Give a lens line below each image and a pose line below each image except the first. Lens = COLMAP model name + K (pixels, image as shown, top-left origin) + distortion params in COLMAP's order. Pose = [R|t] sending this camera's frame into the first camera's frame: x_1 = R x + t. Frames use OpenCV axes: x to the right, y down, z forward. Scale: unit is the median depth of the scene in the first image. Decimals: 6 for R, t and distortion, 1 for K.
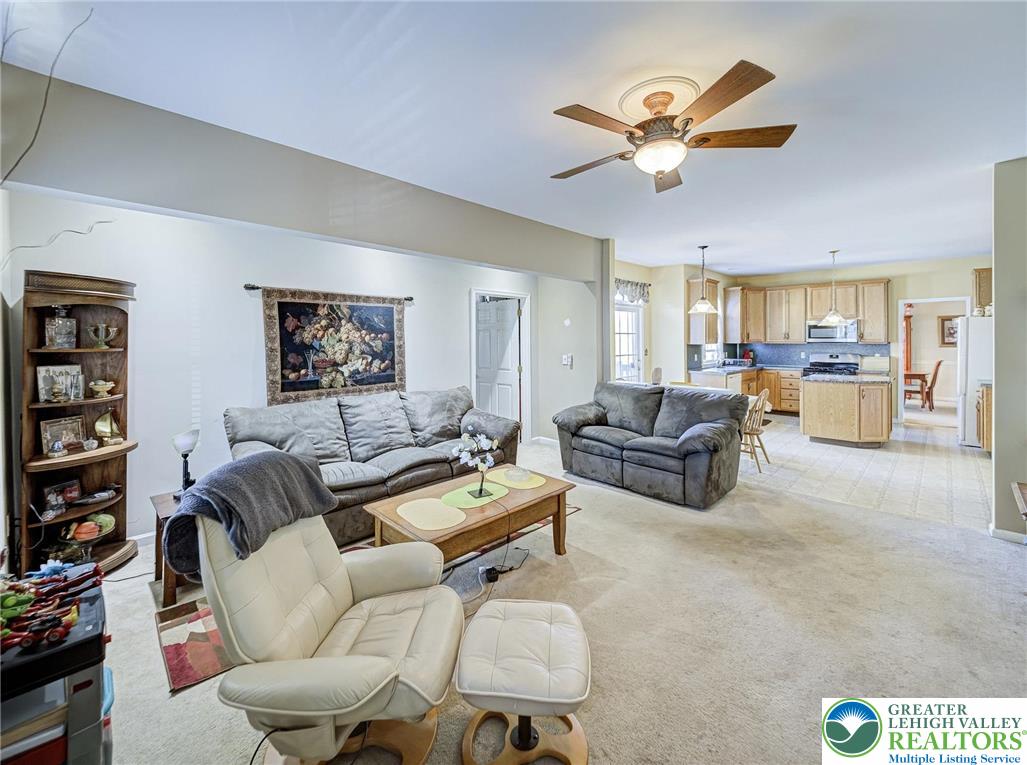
lens RADIAL K [[418.5, 0, 524.5], [0, 418.5, 348.9], [0, 0, 1]] dist [0.021848, -0.005988]
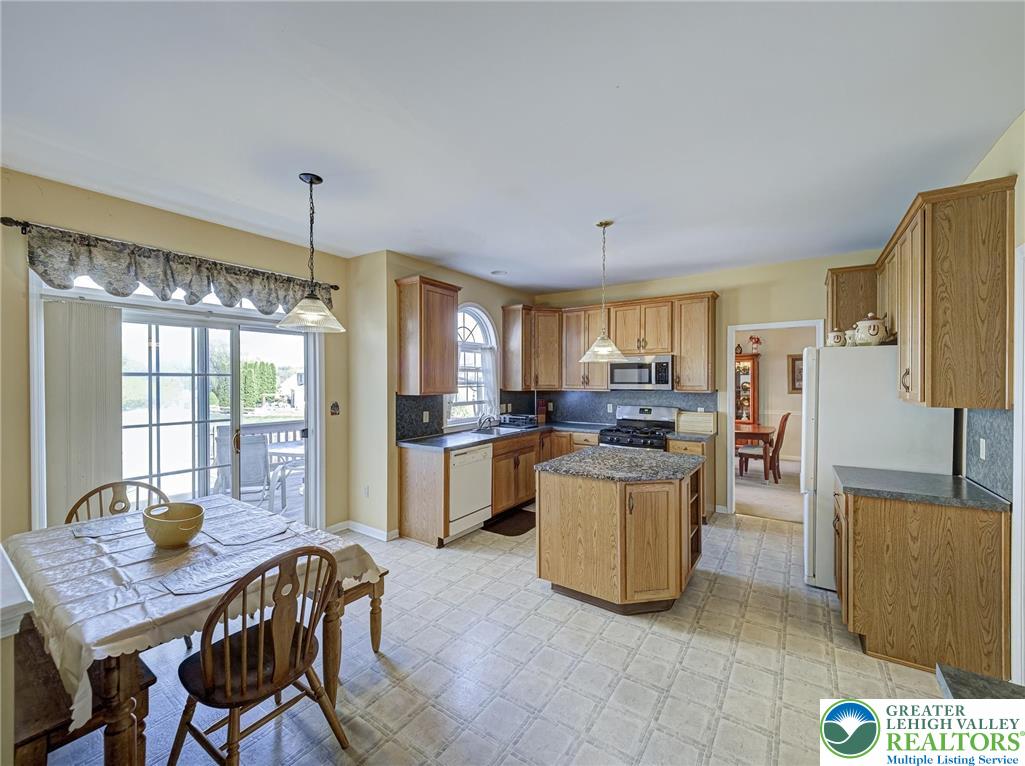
lens RADIAL K [[417.7, 0, 510.9], [0, 417.7, 391.5], [0, 0, 1]] dist [0.021848, -0.005988]
pose [[0.984635, -0.002639, 0.174606, 0.757574], [0.002134, 0.999993, 0.003083, -0.028515], [-0.174613, -0.002663, 0.984634, 0.726253]]
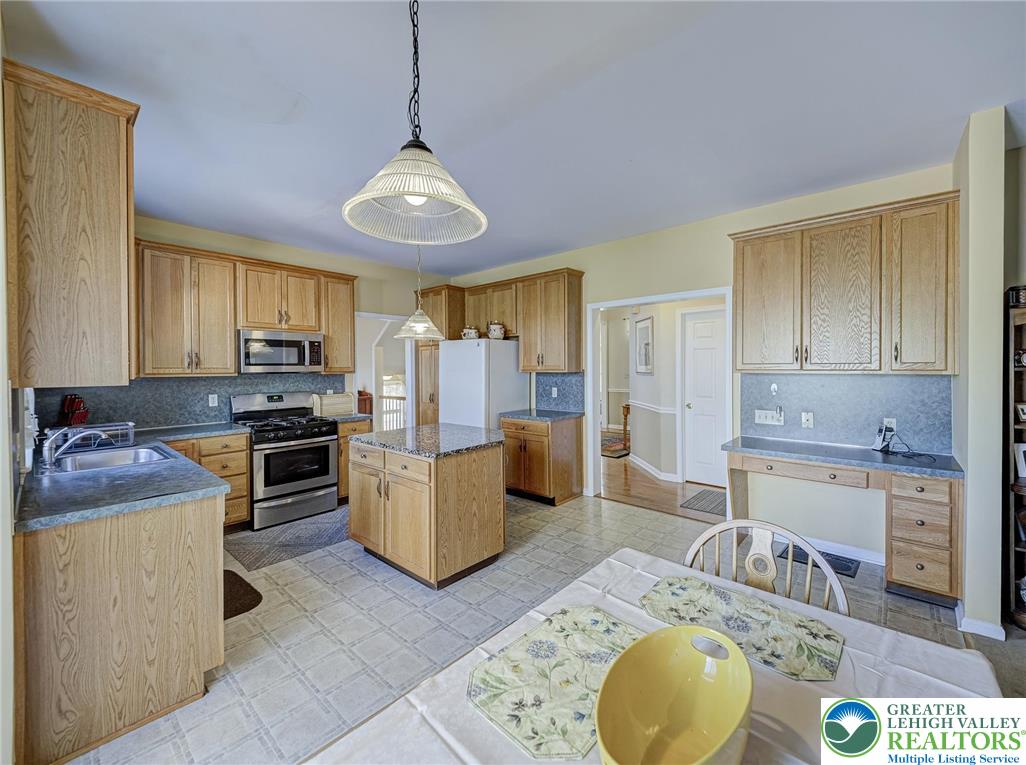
lens RADIAL K [[418.1, 0, 516.6], [0, 418.1, 379.2], [0, 0, 1]] dist [0.021848, -0.005988]
pose [[-0.052158, -0.024793, 0.998331, 0.307428], [0.033264, 0.999094, 0.026550, -0.020994], [-0.998085, 0.034593, -0.051286, 1.323833]]
